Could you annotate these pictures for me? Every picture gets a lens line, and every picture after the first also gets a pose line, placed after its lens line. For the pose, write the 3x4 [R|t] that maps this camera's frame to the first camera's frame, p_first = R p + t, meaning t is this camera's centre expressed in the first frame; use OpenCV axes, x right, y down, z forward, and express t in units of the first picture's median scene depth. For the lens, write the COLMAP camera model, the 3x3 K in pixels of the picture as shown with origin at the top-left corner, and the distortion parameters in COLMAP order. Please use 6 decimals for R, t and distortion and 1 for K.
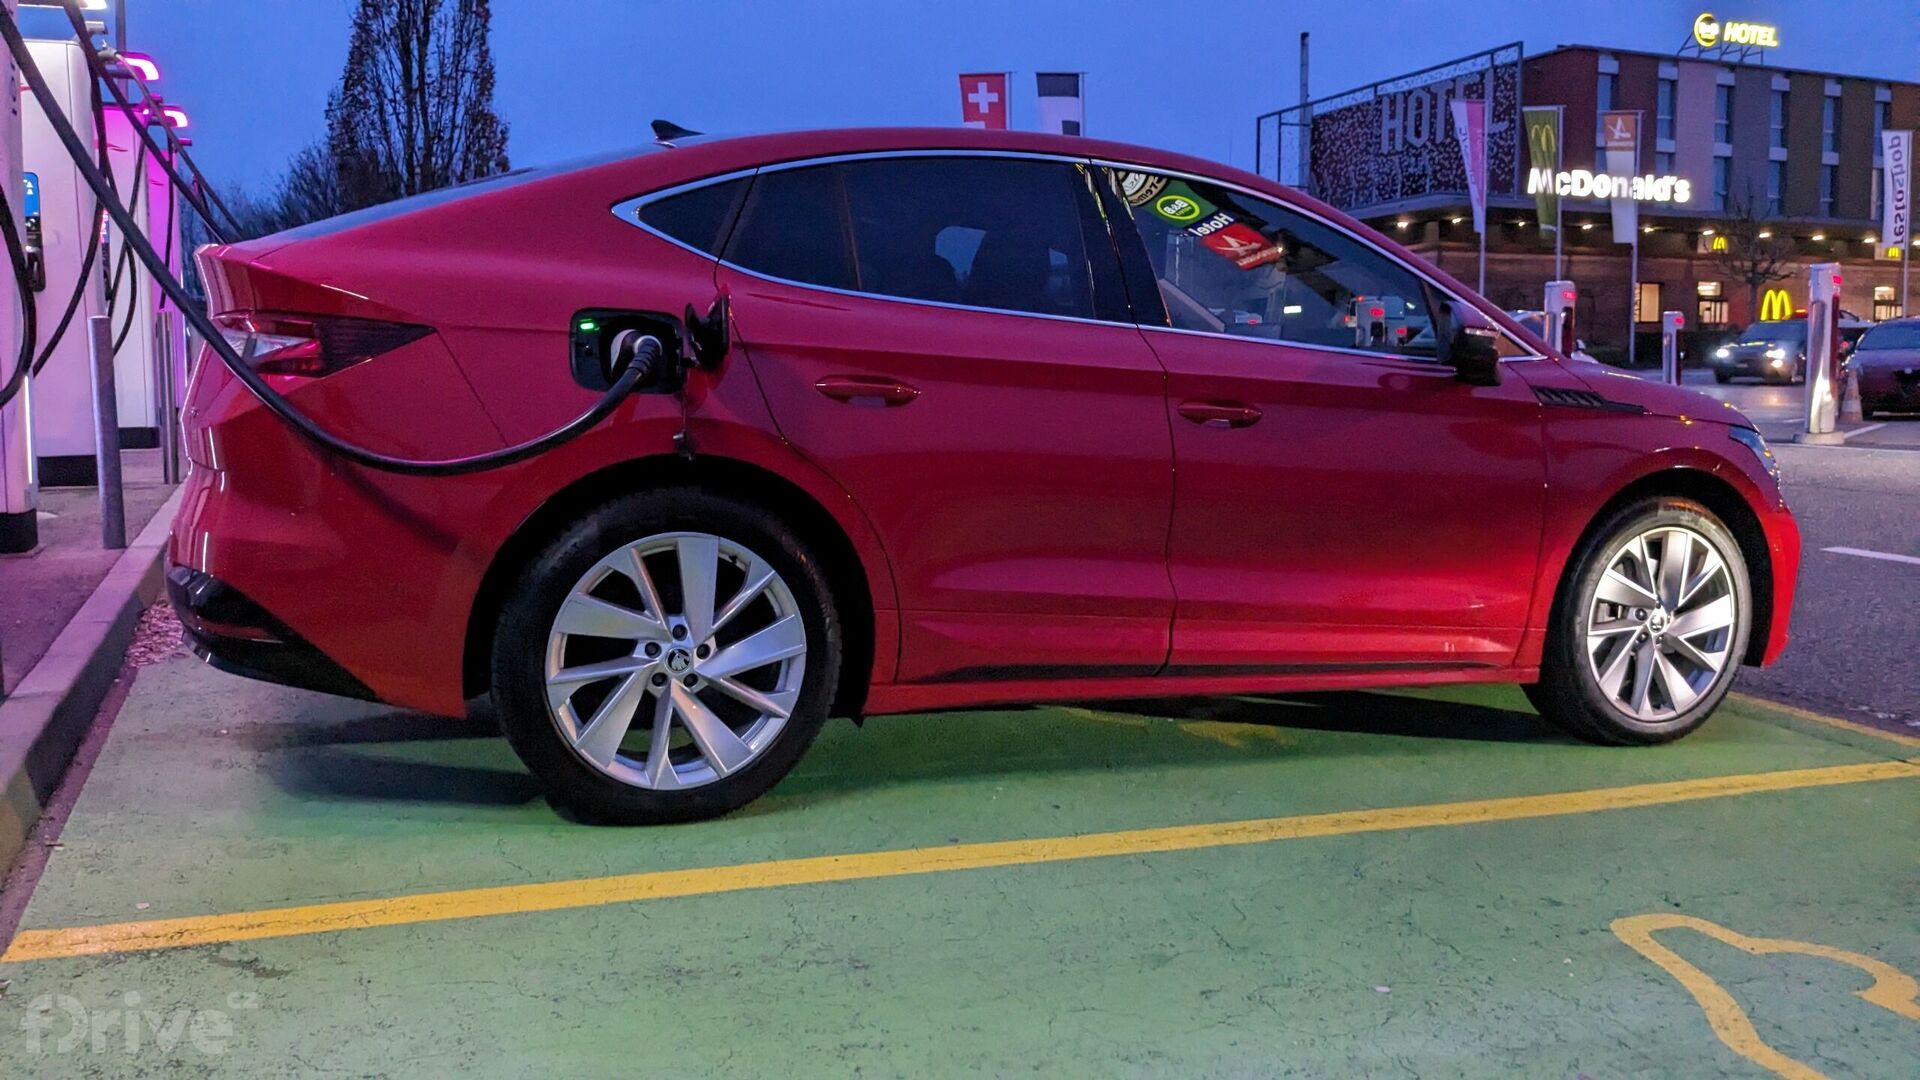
lens RADIAL K [[1563.7, 0, 962.4], [0, 1563.7, 538.4], [0, 0, 1]] dist [0.046955, -0.073515]
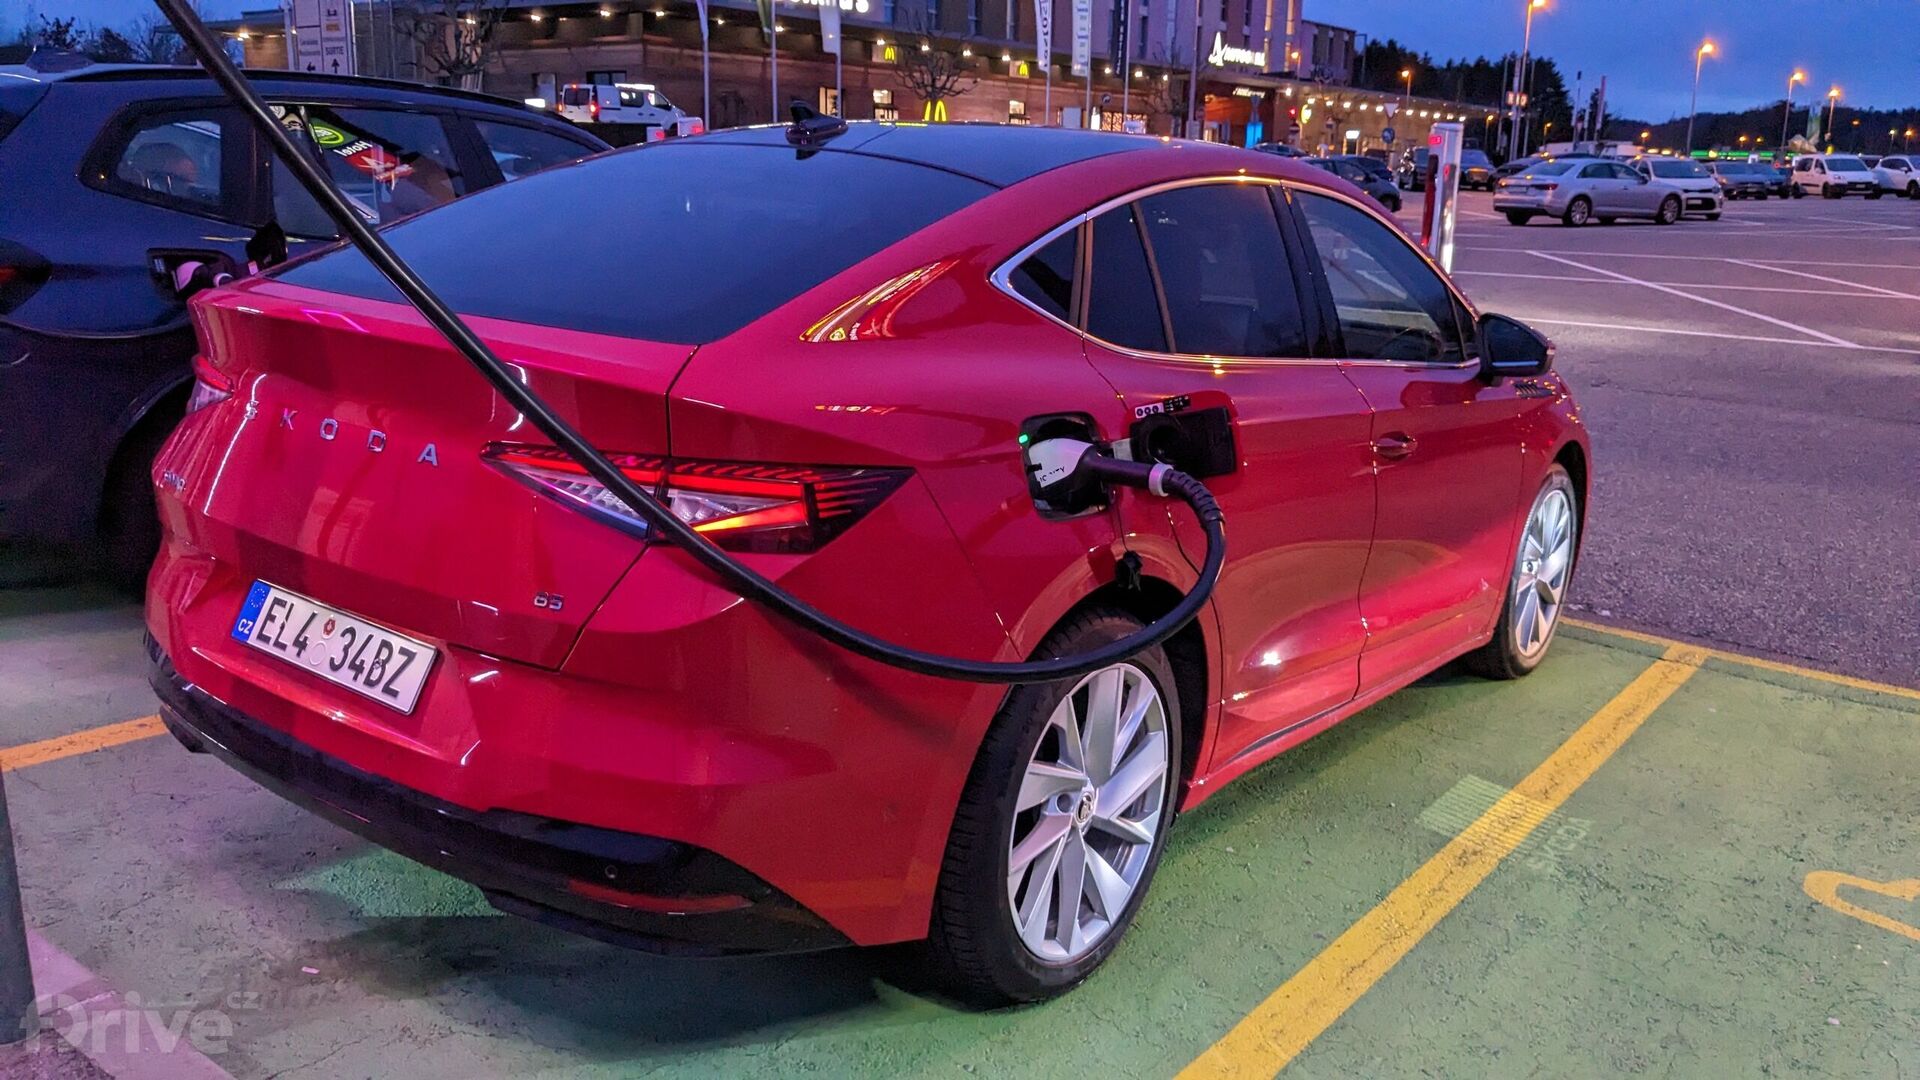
lens RADIAL K [[1563.7, 0, 954.9], [0, 1563.7, 548.4], [0, 0, 1]] dist [0.046955, -0.073515]
pose [[0.857047, -0.100602, 0.505321, -0.643643], [0.025547, 0.987844, 0.153337, -0.192292], [-0.514604, -0.118507, 0.849199, 0.306843]]
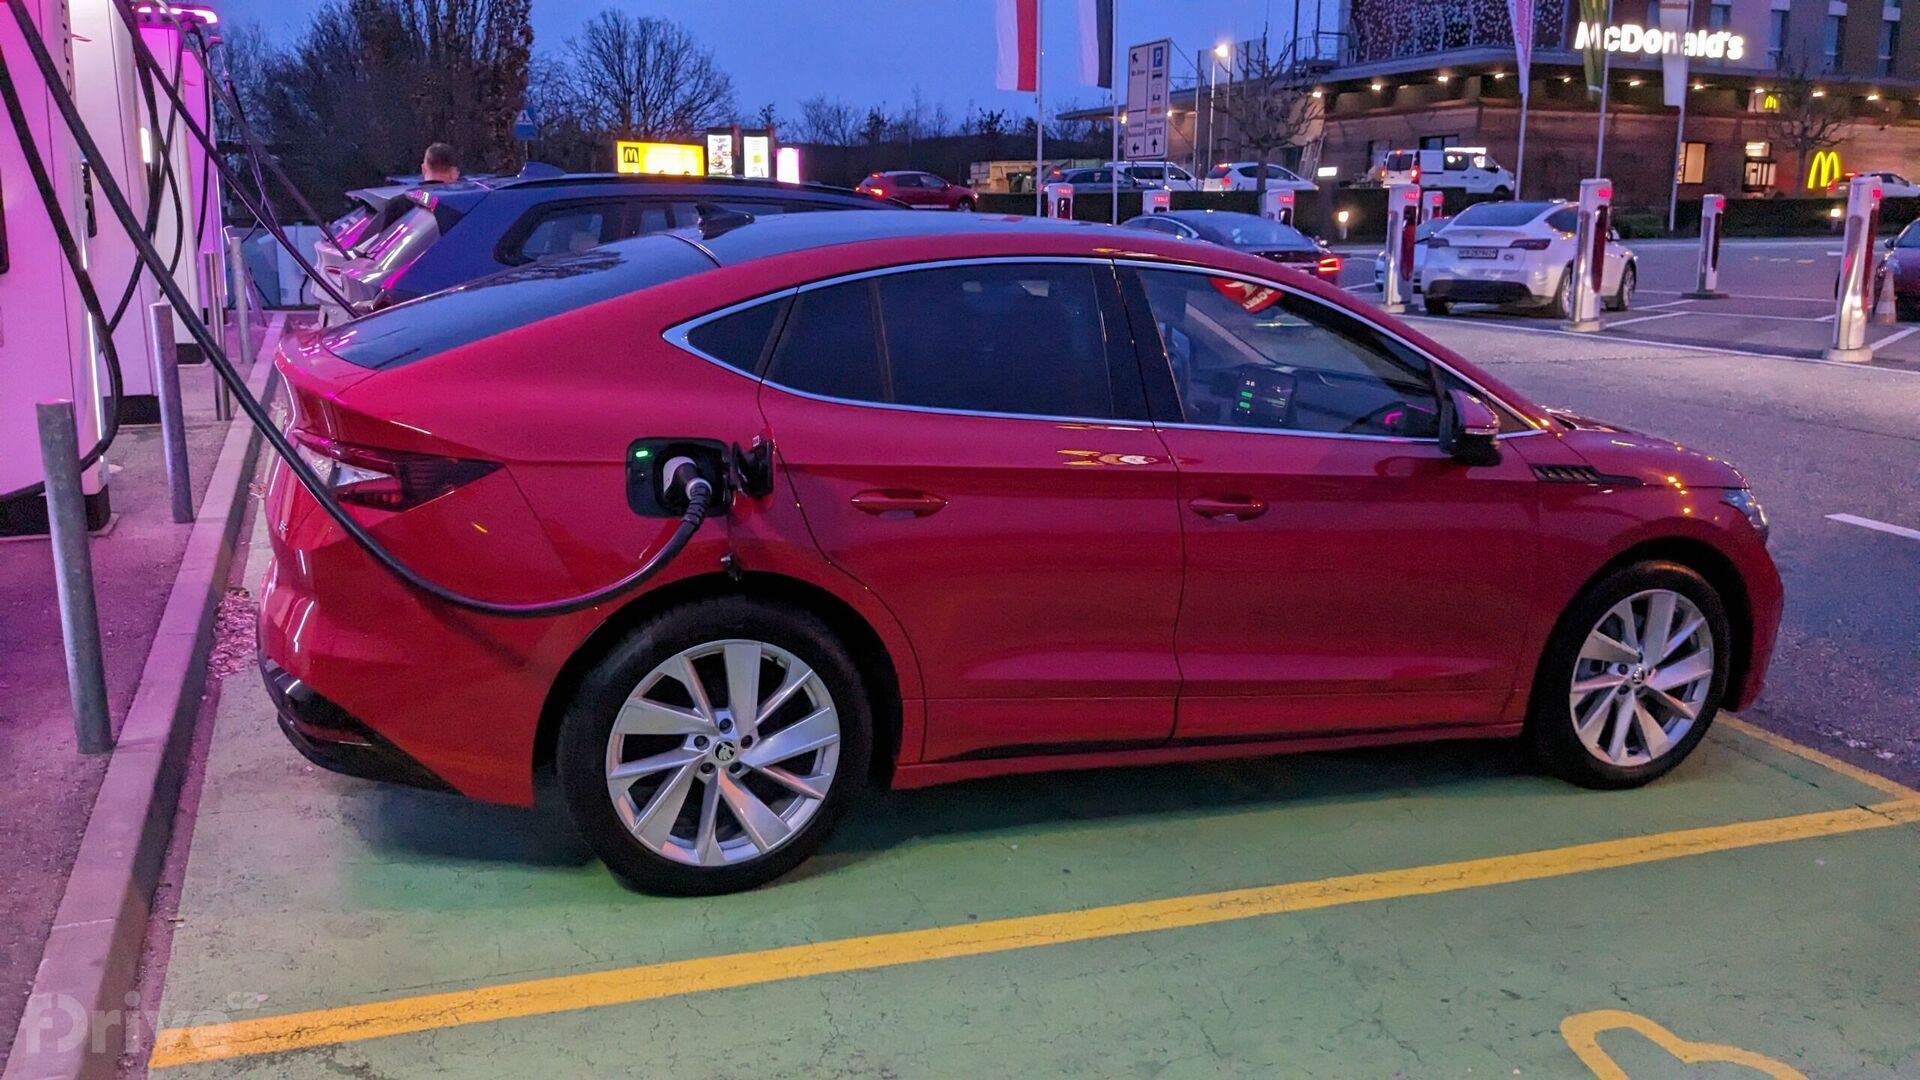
lens RADIAL K [[1563.7, 0, 946.9], [0, 1563.7, 545.1], [0, 0, 1]] dist [0.046955, -0.073515]
pose [[0.999600, 0.017582, -0.022157, -0.003425], [-0.015018, 0.993708, 0.110986, -0.184528], [0.023969, -0.110609, 0.993575, -0.070664]]
